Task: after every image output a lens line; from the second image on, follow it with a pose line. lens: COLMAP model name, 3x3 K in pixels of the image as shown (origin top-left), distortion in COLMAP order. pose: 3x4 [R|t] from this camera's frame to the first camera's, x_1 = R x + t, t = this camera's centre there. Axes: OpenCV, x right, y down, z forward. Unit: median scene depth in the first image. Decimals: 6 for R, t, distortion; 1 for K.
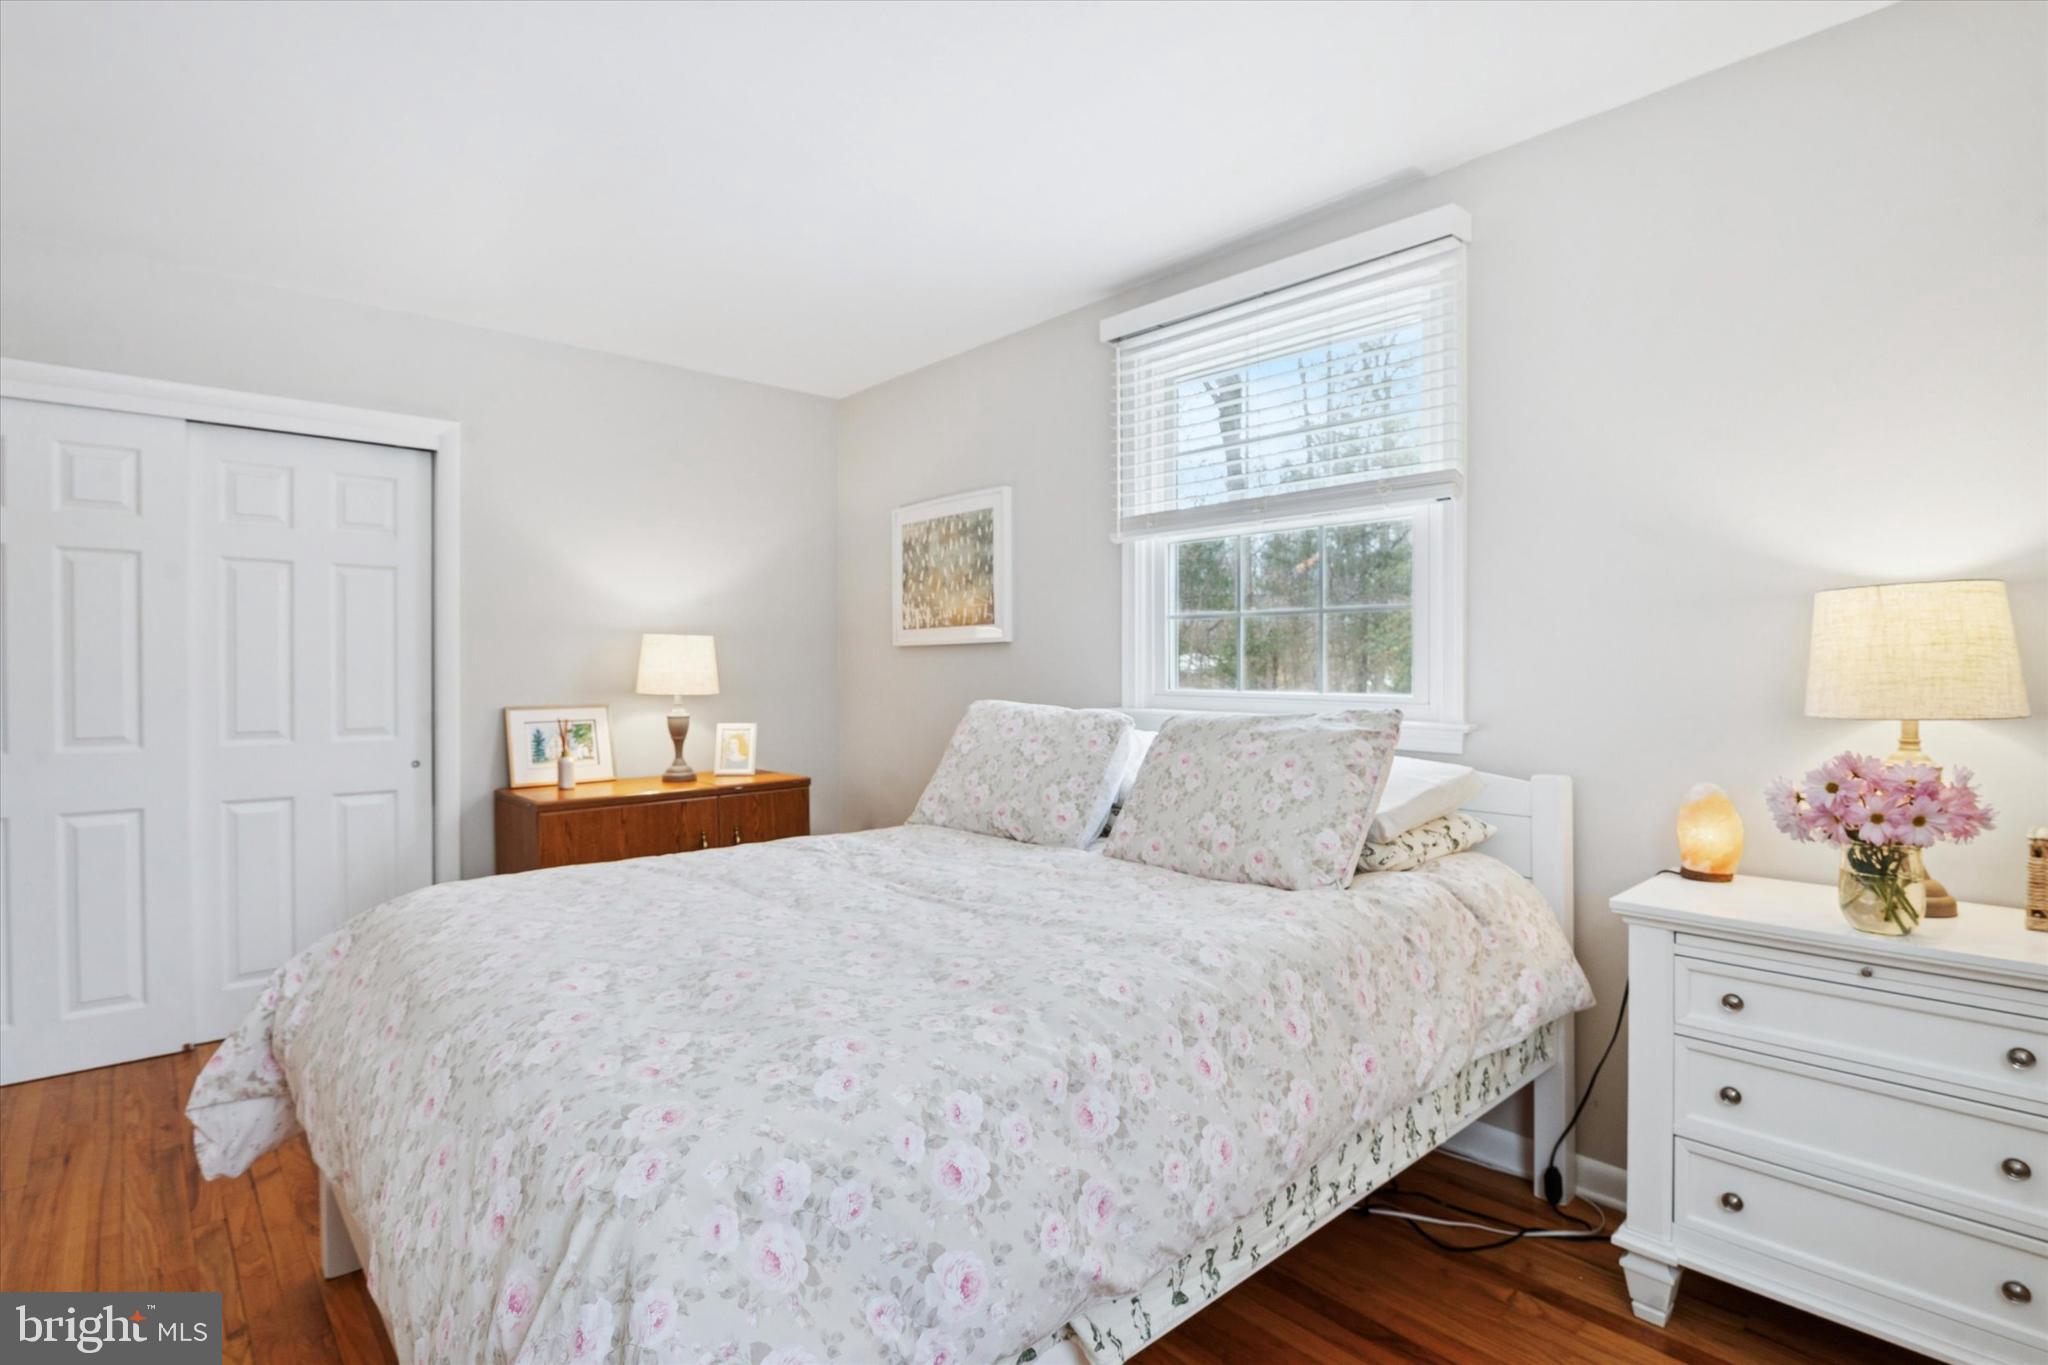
lens RADIAL K [[1013.9, 0, 1027.2], [0, 1013.9, 677.0], [0, 0, 1]] dist [-0.008687, -0.001568]
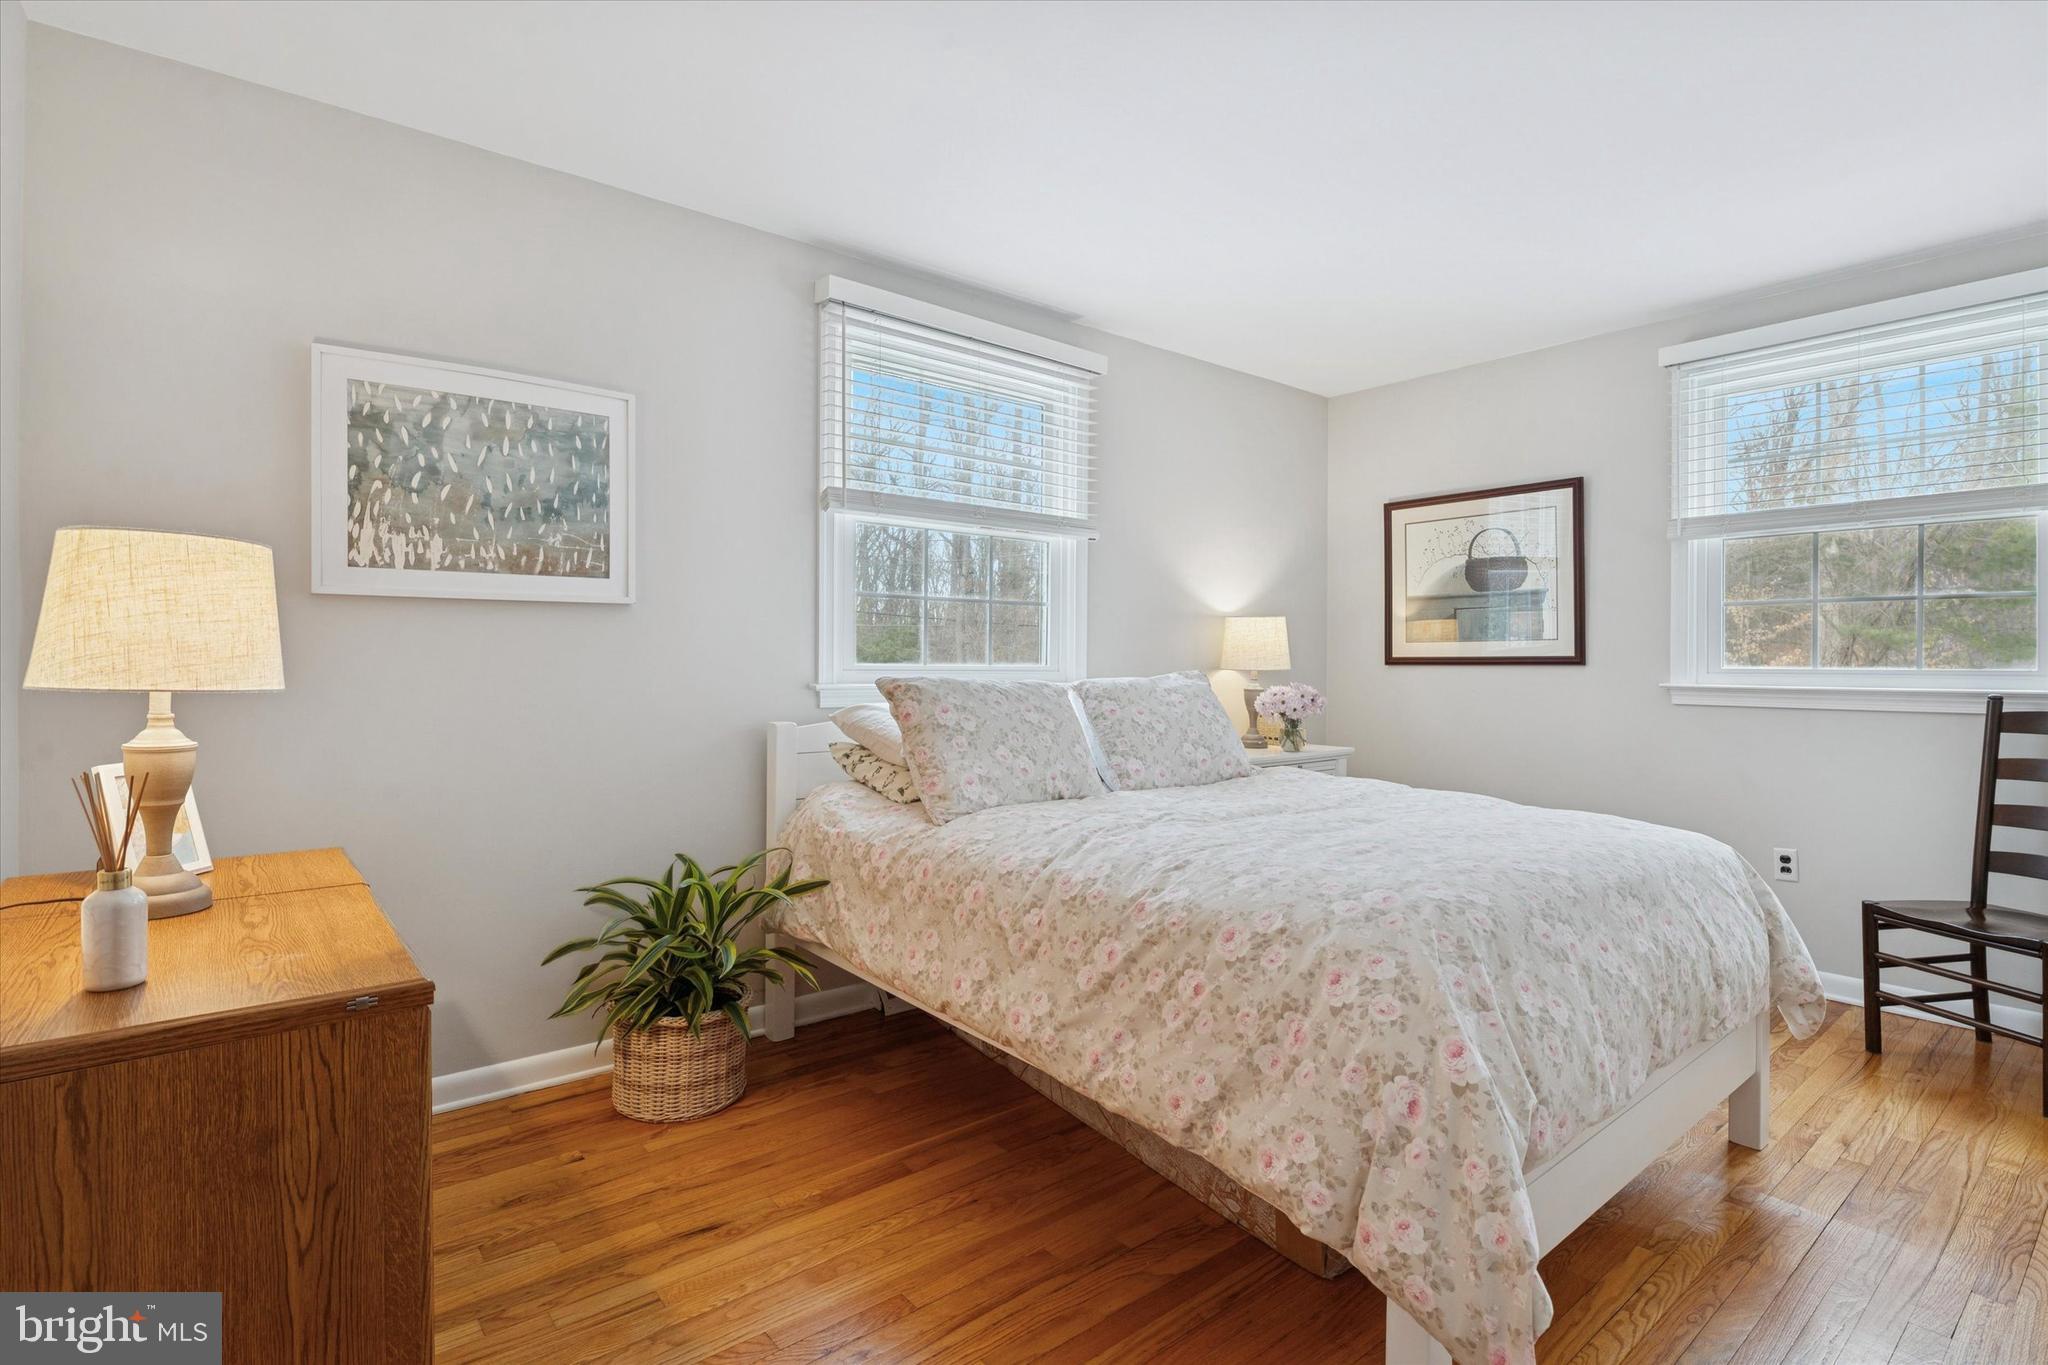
lens RADIAL K [[946.4, 0, 1028.3], [0, 946.4, 670.7], [0, 0, 1]] dist [-0.000485, -0.000117]
pose [[0.057879, -0.013181, 0.998237, -0.681187], [0.002912, 0.999911, 0.013035, 0.006096], [-0.998319, 0.002153, 0.057912, 0.649534]]
